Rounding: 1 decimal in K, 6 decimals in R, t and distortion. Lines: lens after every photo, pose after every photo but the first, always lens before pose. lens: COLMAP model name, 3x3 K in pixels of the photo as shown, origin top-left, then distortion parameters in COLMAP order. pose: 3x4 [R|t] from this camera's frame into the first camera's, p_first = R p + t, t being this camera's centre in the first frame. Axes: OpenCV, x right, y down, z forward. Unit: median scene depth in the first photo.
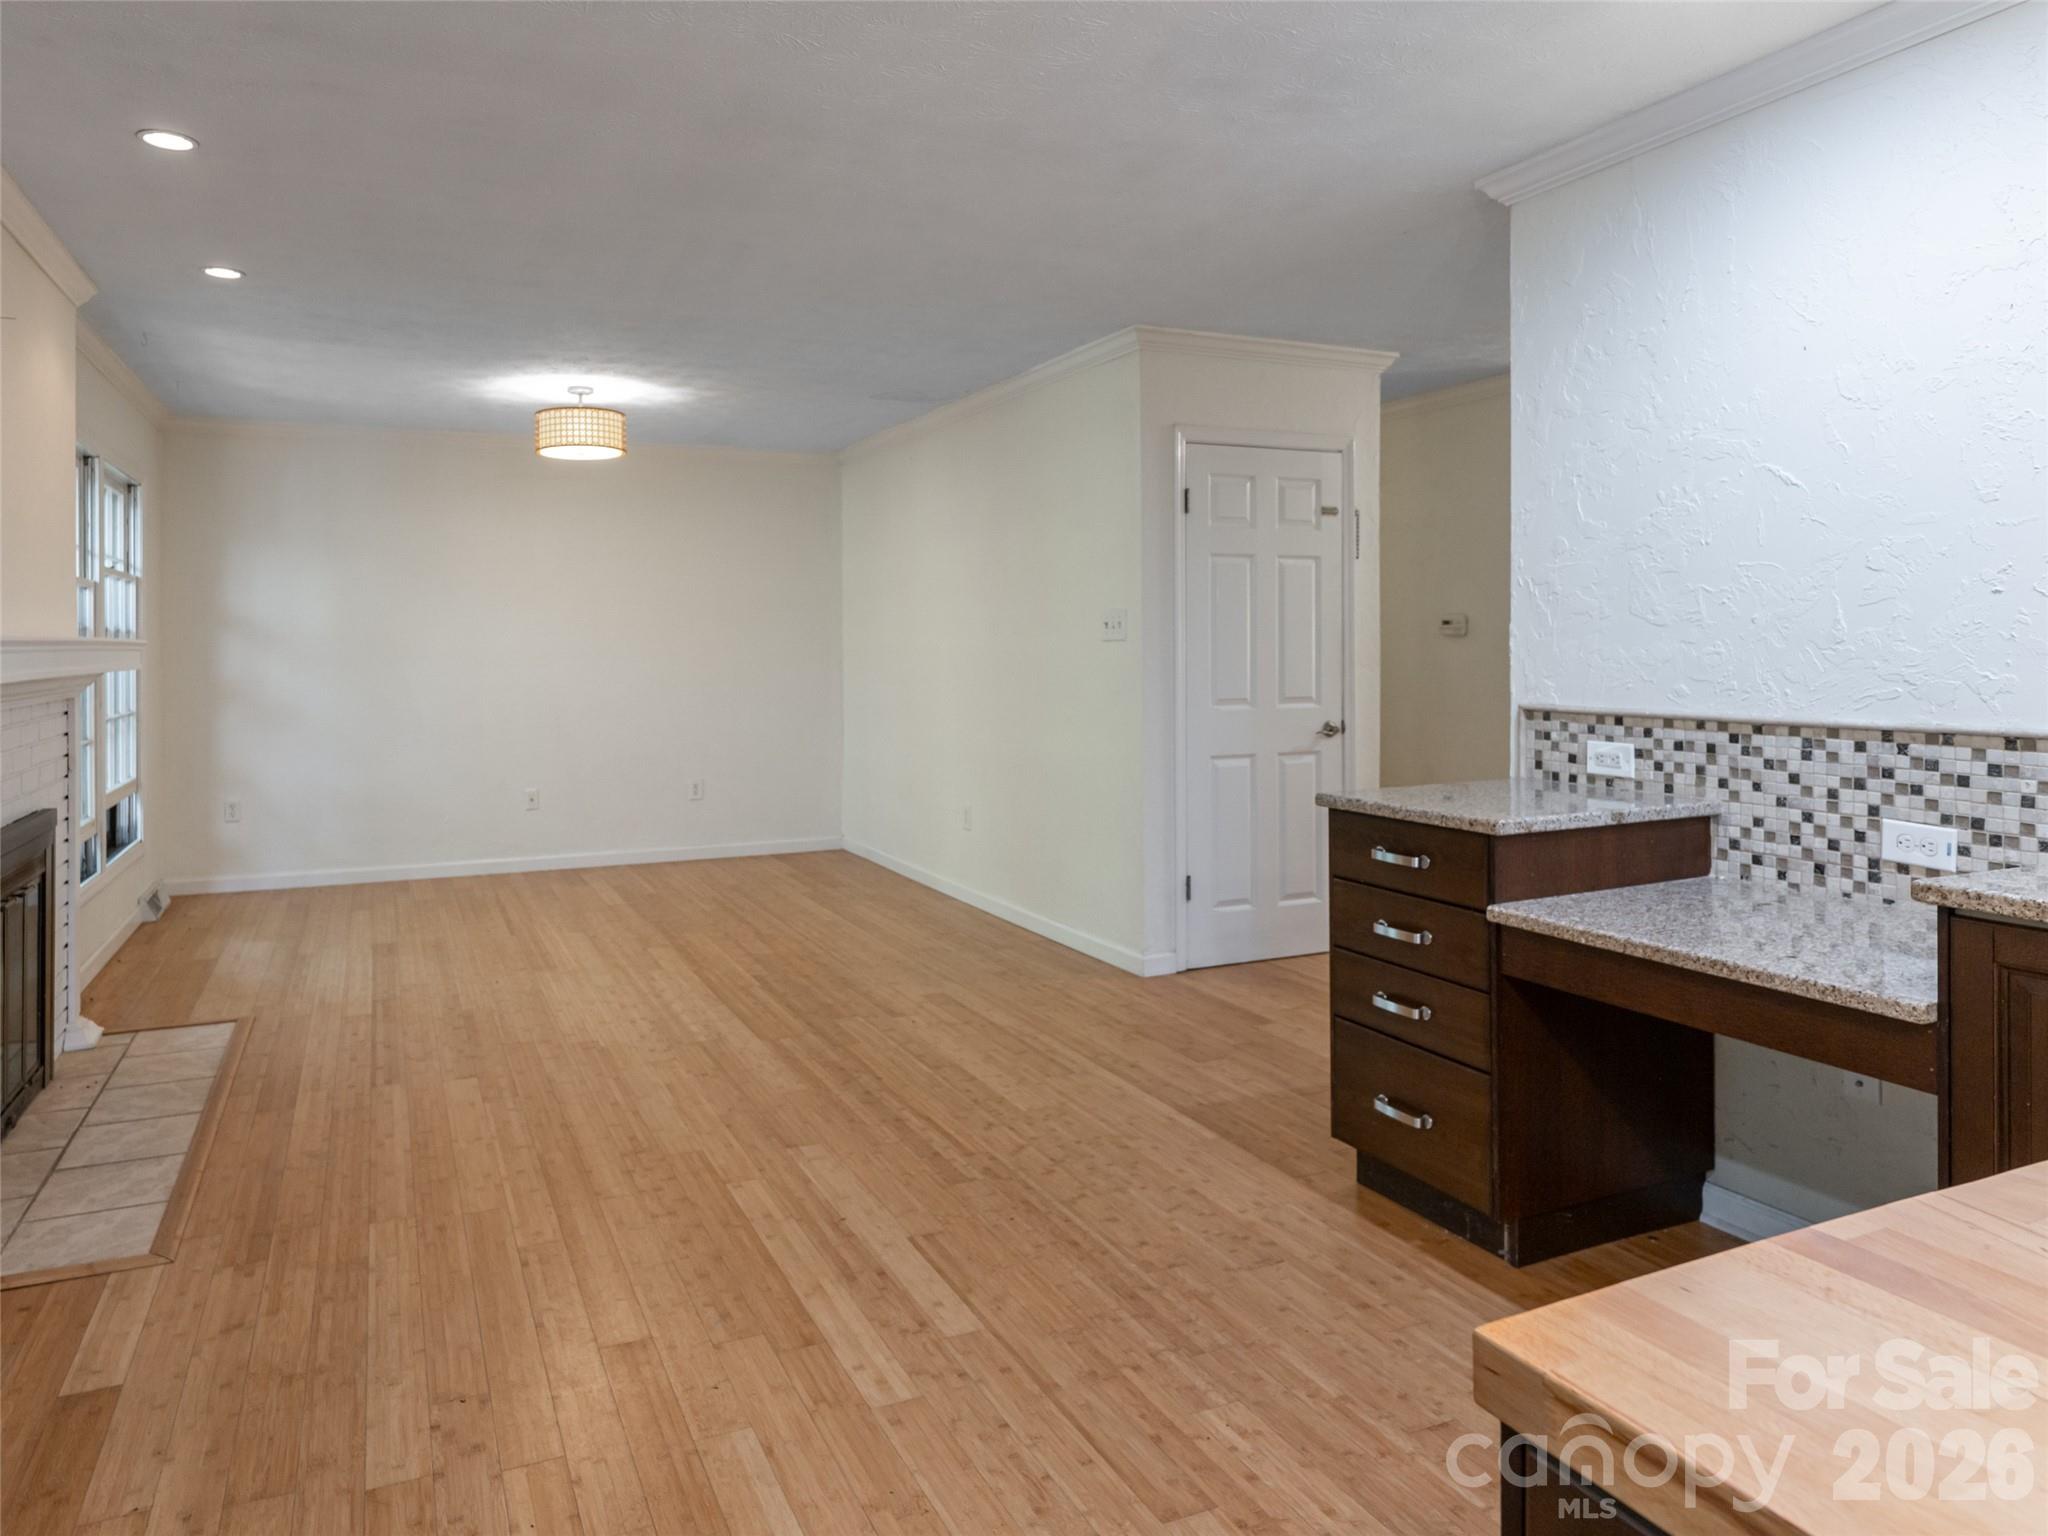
lens RADIAL K [[1300.3, 0, 921.5], [0, 1300.3, 615.3], [0, 0, 1]] dist [0.003504, 0.007716]
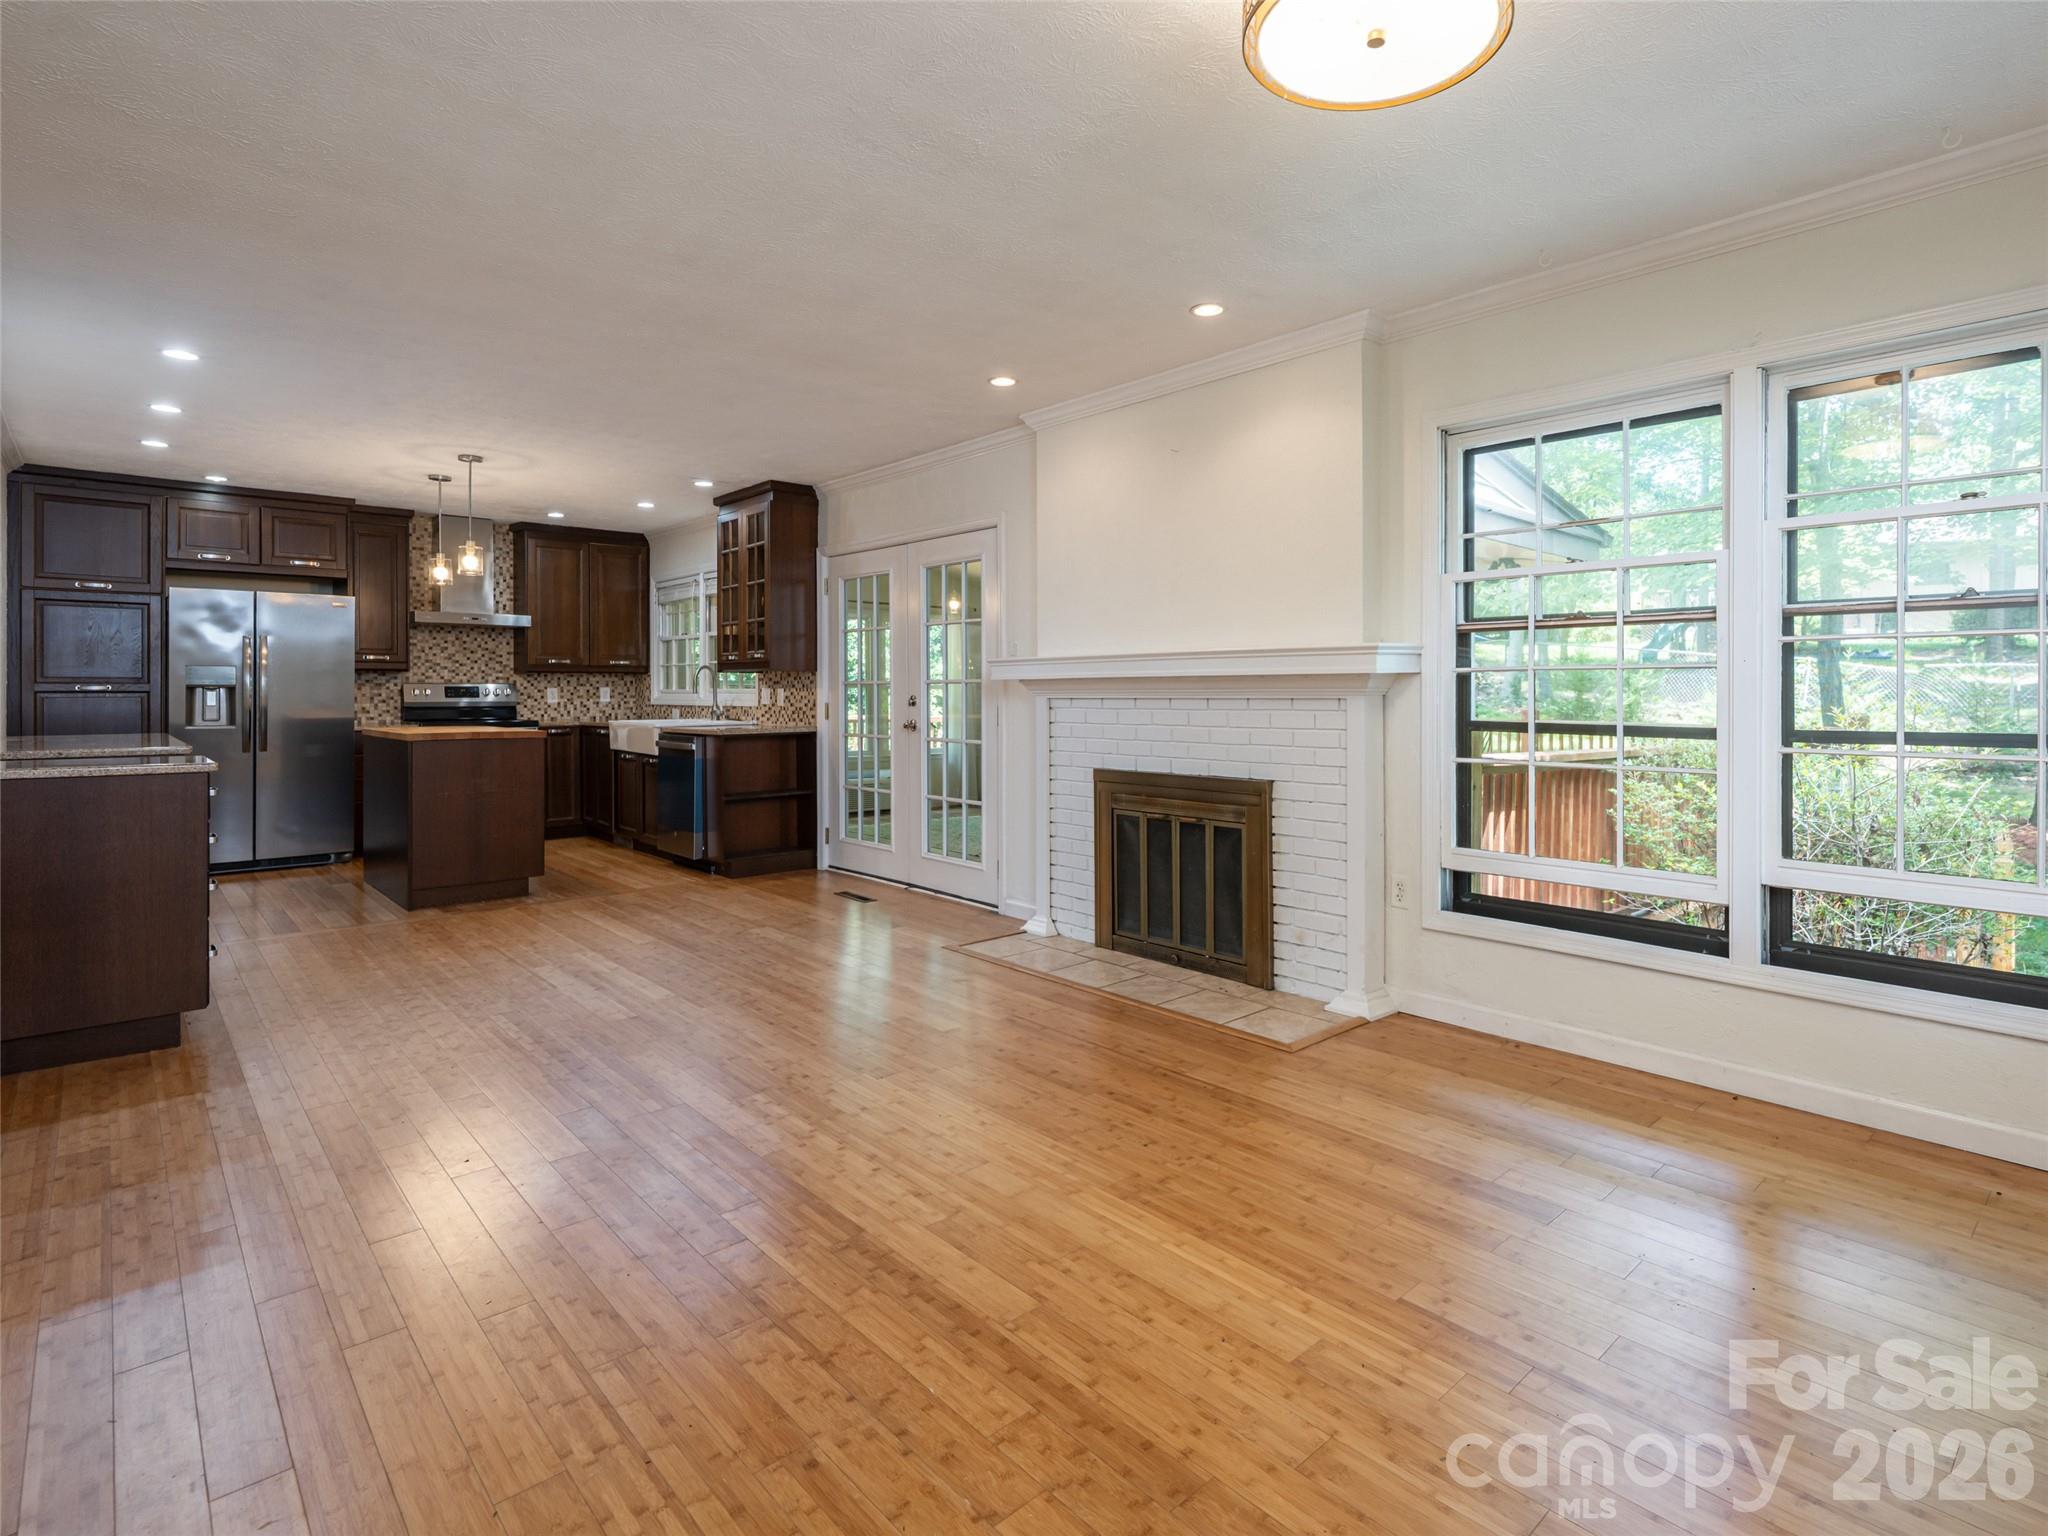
lens RADIAL K [[1046.0, 0, 1110.4], [0, 1046.0, 695.9], [0, 0, 1]] dist [-0.005259, 0.000456]
pose [[-0.933290, 0.010286, -0.358977, -0.210732], [0.015975, 0.999789, -0.012885, 0.103063], [0.358769, -0.017761, -0.933257, 2.622372]]
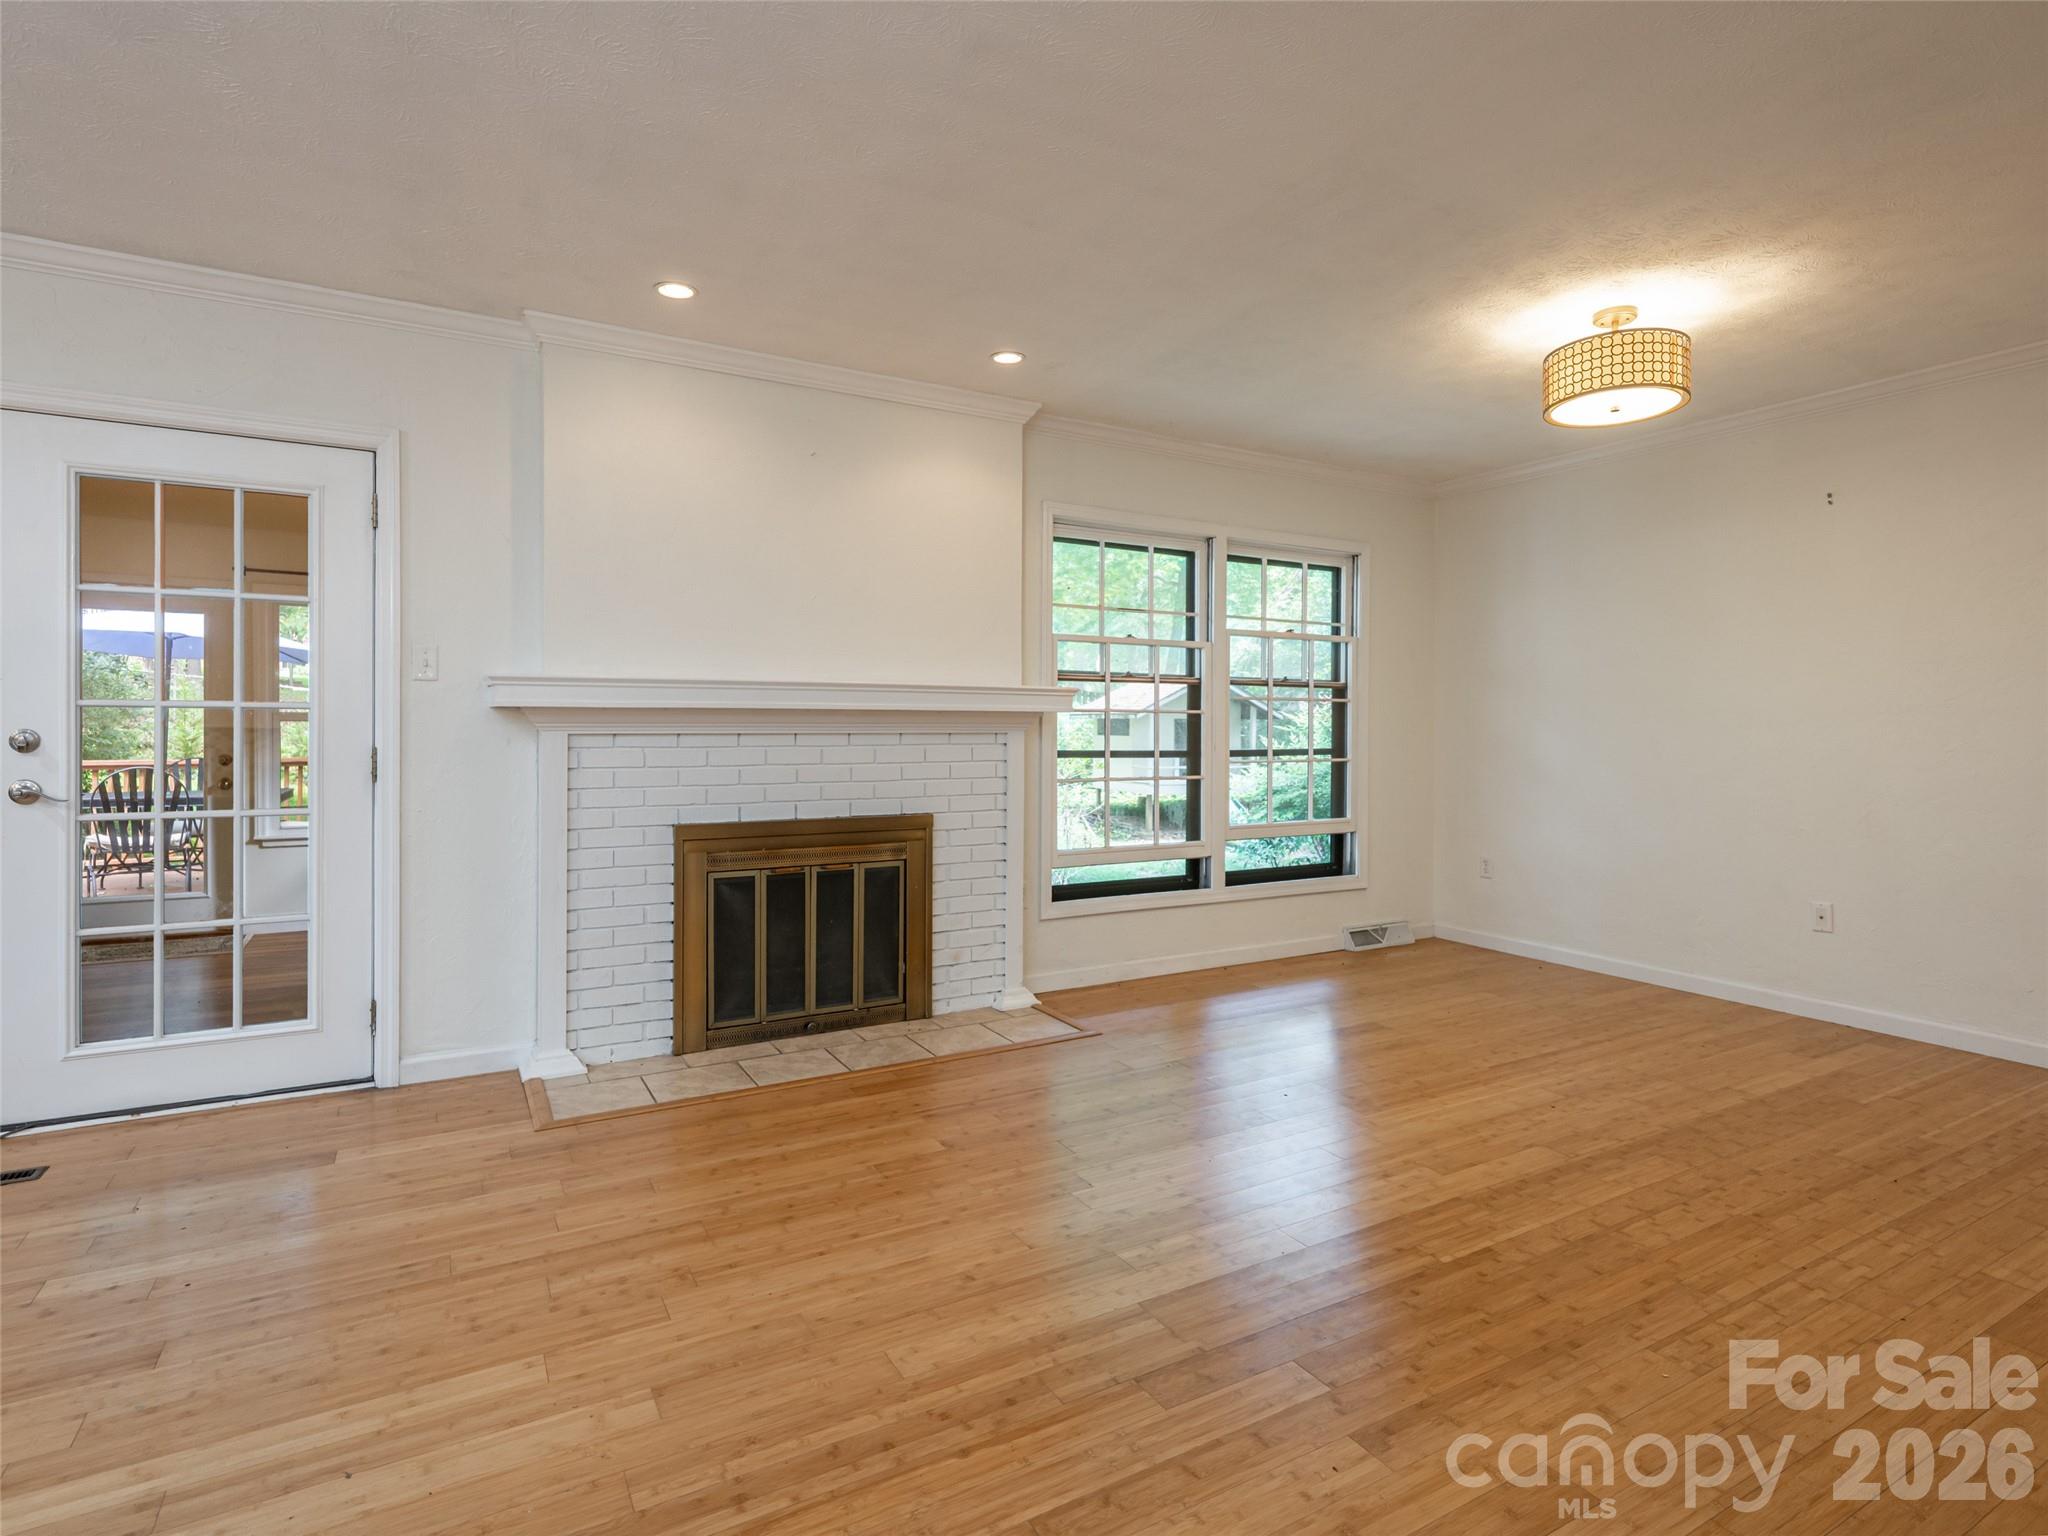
lens RADIAL K [[1046.0, 0, 1020.2], [0, 1046.0, 721.3], [0, 0, 1]] dist [-0.005259, 0.000456]
pose [[0.117288, 0.002605, -0.993094, 0.540649], [0.017249, 0.999840, 0.004660, 0.070569], [0.992948, -0.017677, 0.117225, 1.329543]]
